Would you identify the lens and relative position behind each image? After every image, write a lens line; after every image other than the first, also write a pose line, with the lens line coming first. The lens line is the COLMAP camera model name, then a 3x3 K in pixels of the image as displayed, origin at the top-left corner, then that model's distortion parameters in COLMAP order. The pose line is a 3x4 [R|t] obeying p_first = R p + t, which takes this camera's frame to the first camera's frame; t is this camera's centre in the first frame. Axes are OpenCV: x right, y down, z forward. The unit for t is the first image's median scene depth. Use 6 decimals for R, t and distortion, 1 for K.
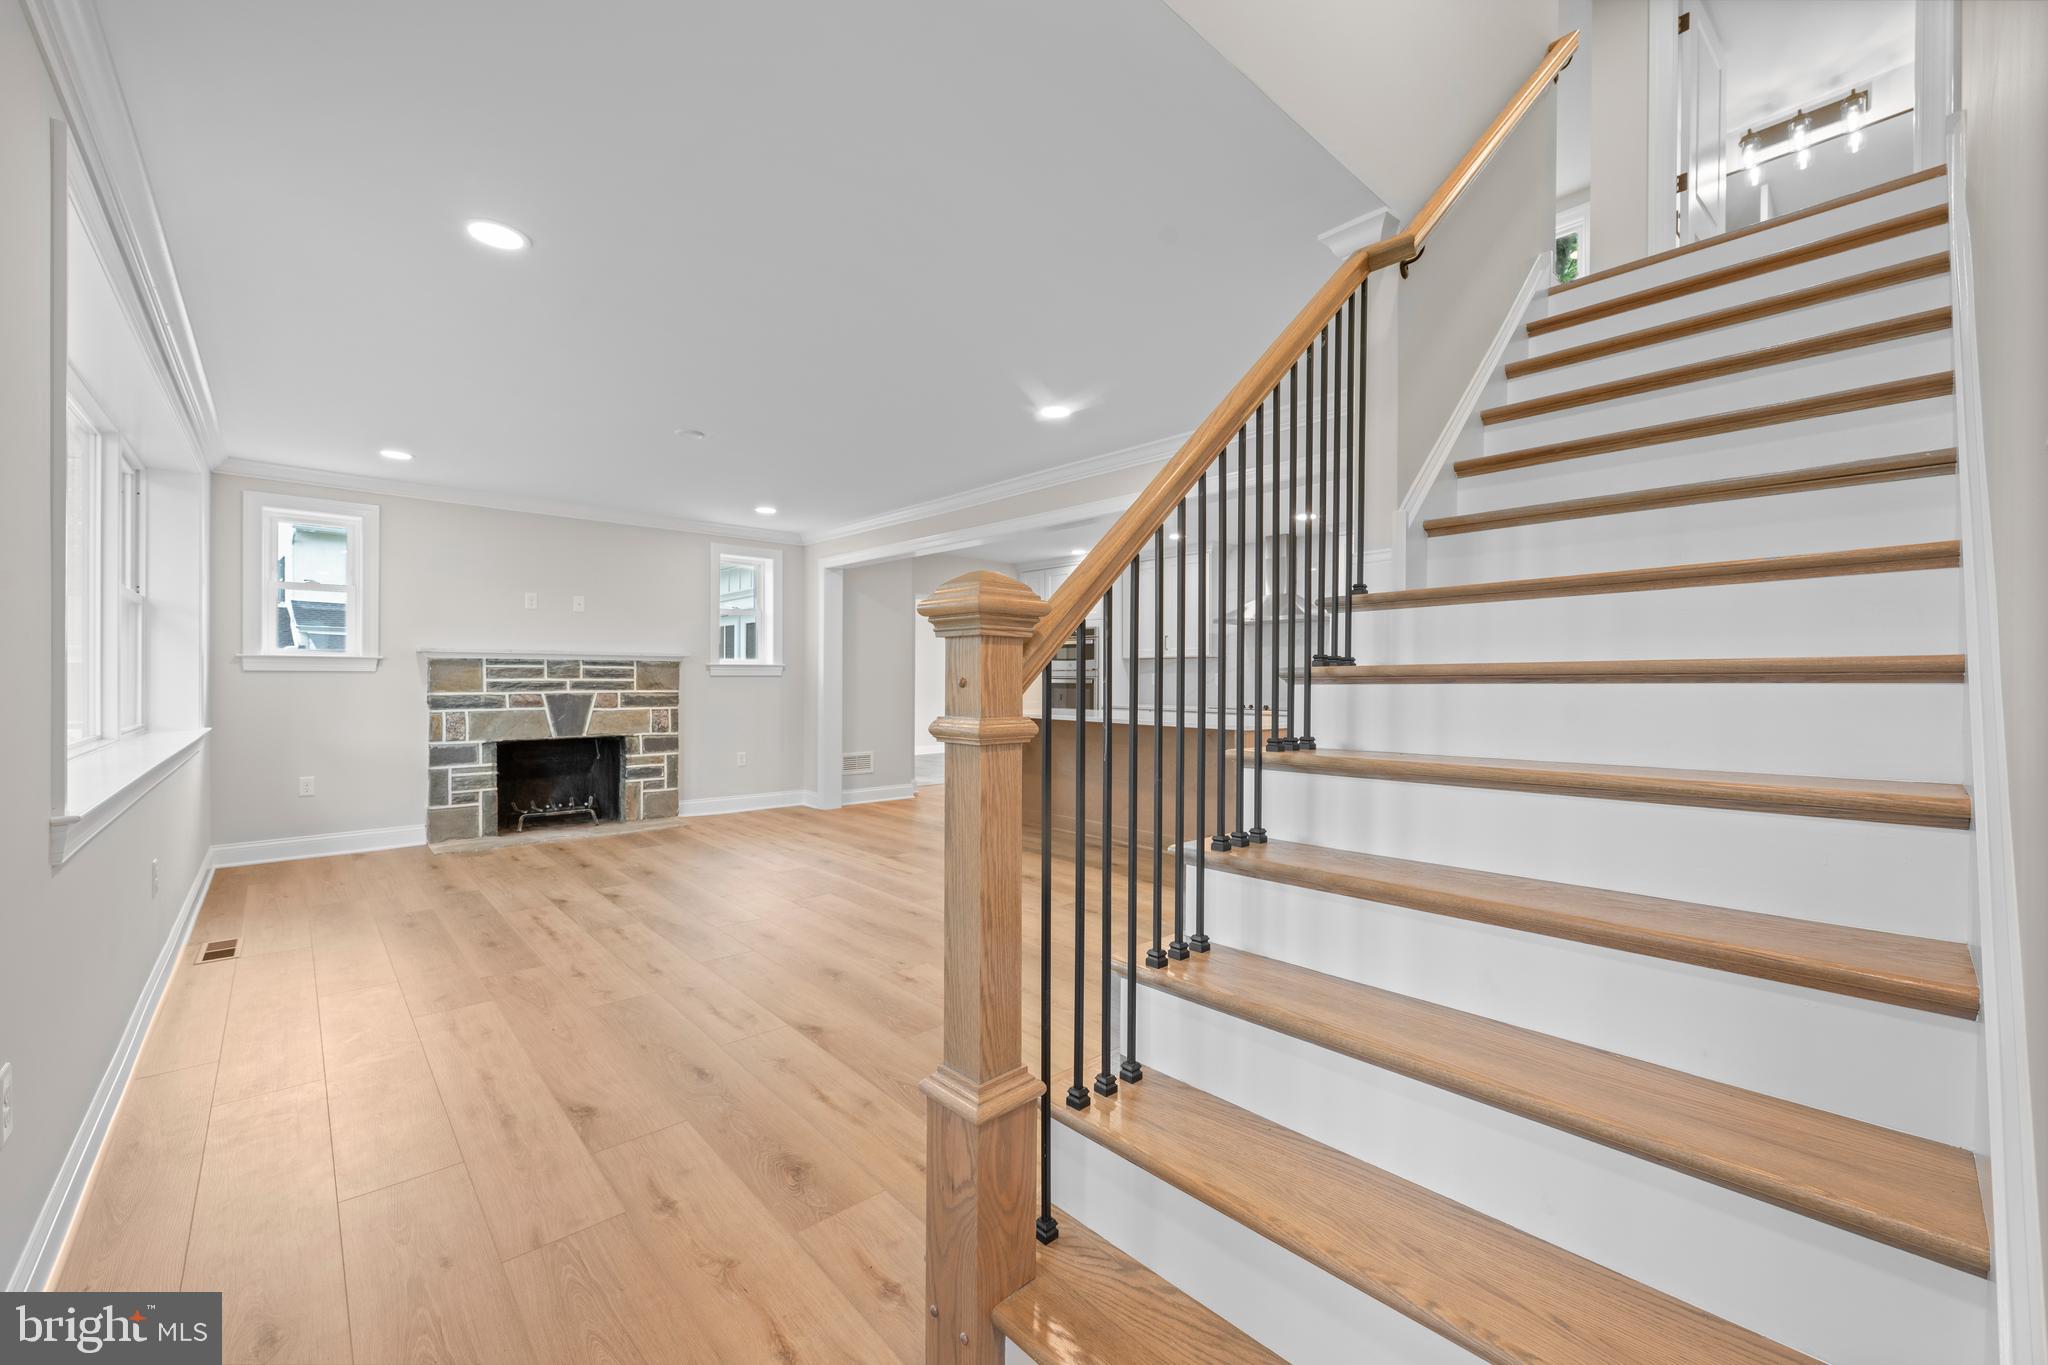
lens RADIAL K [[813.5, 0, 1028.6], [0, 813.5, 683.2], [0, 0, 1]] dist [0.004051, 0.000186]
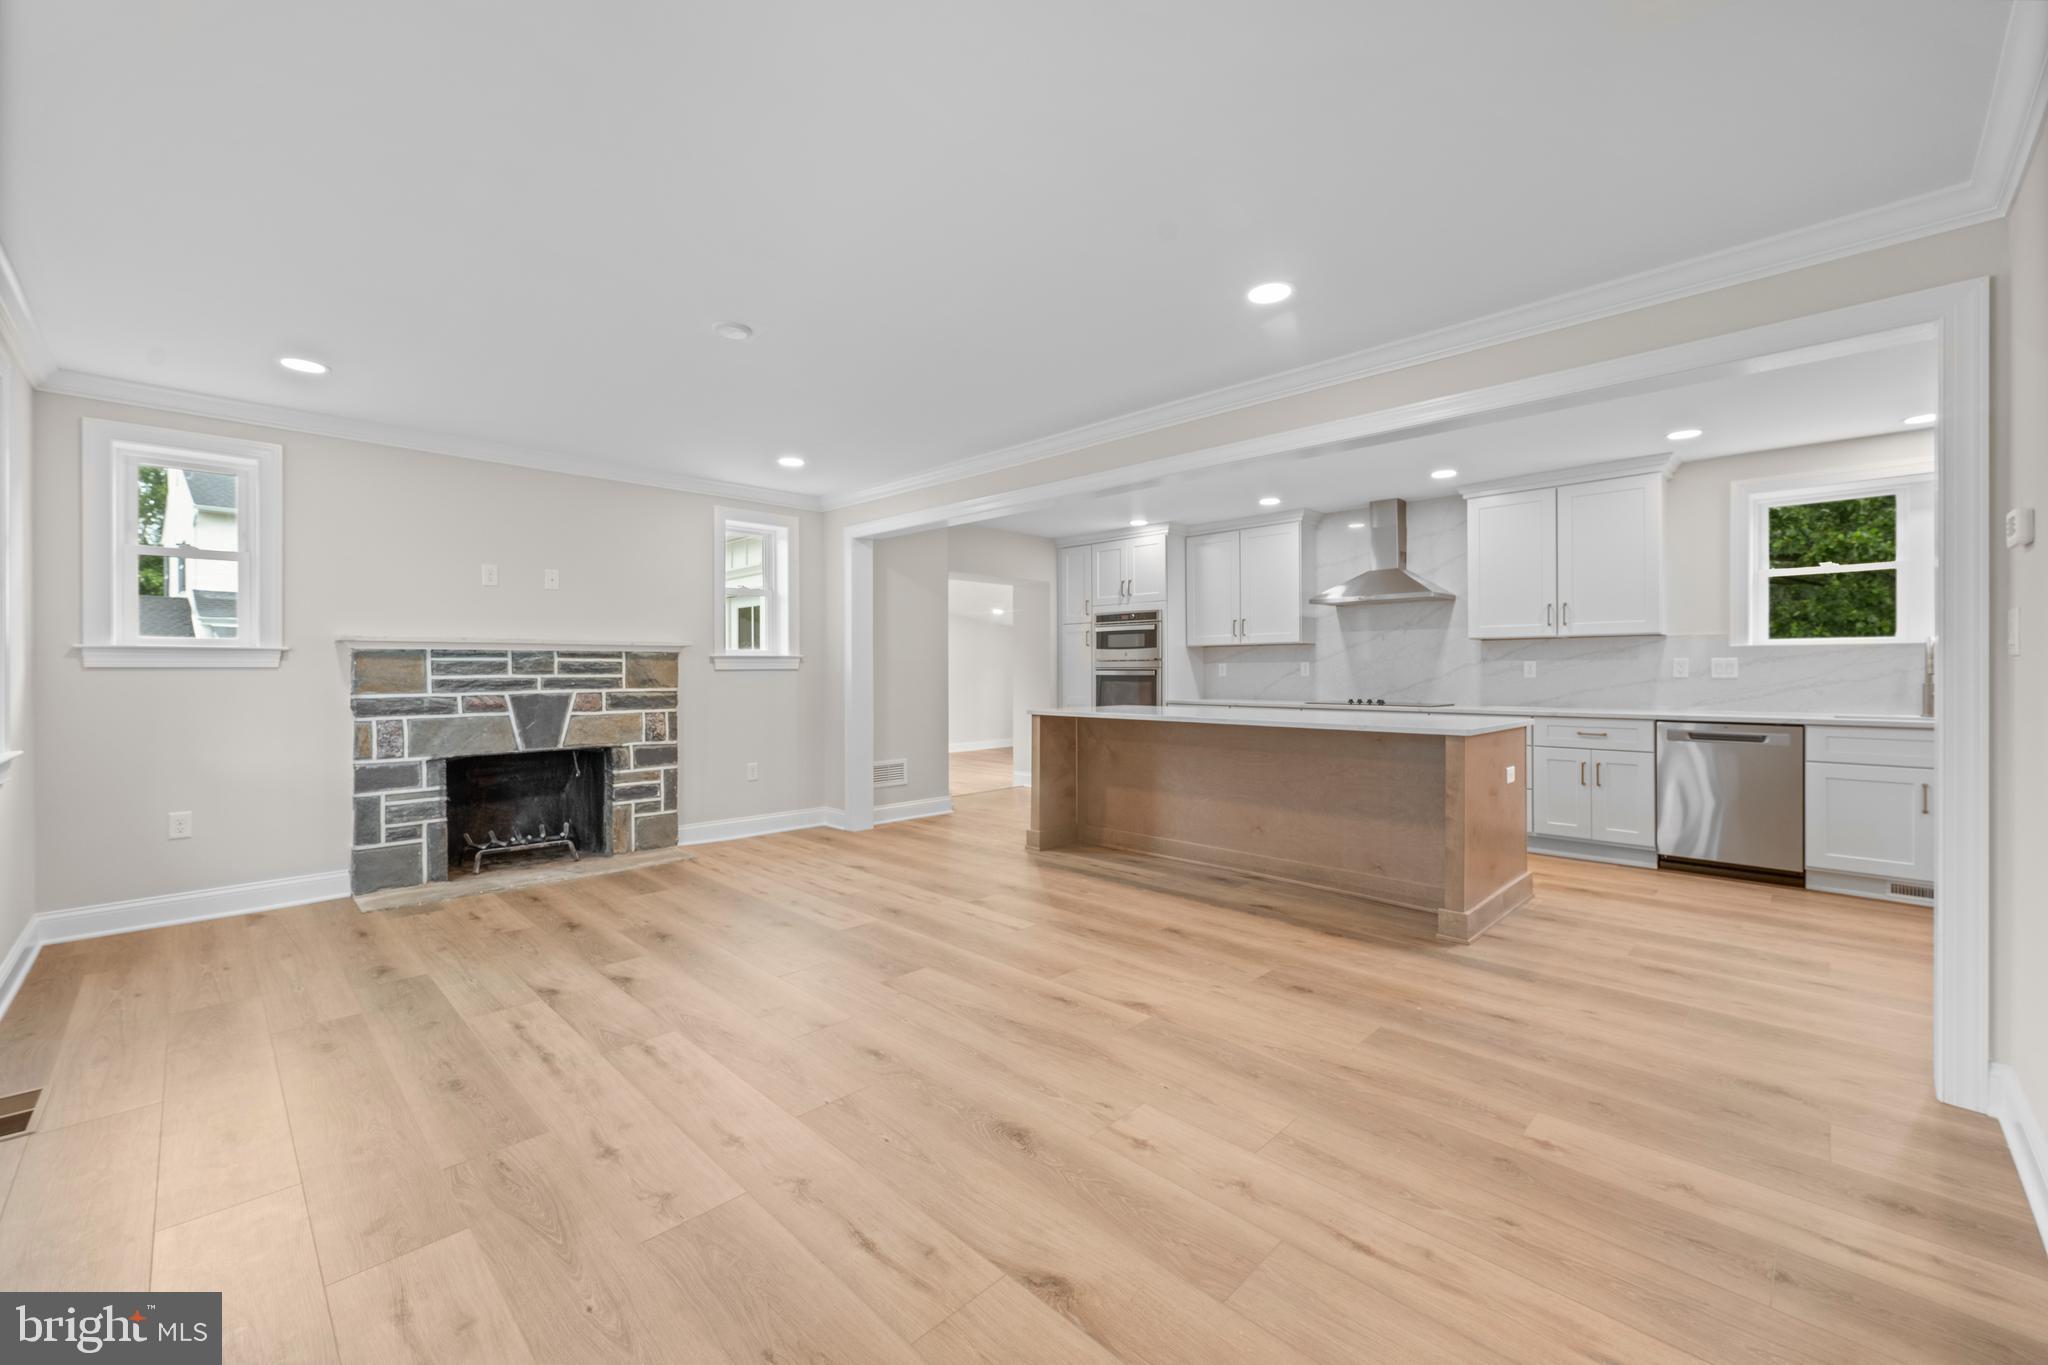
lens RADIAL K [[813.5, 0, 1021.2], [0, 813.5, 671.4], [0, 0, 1]] dist [0.004051, 0.000186]
pose [[0.998605, -0.008034, 0.052185, -0.153364], [0.008229, 0.999960, -0.003527, -0.002469], [-0.052155, 0.003951, 0.998631, 0.208265]]
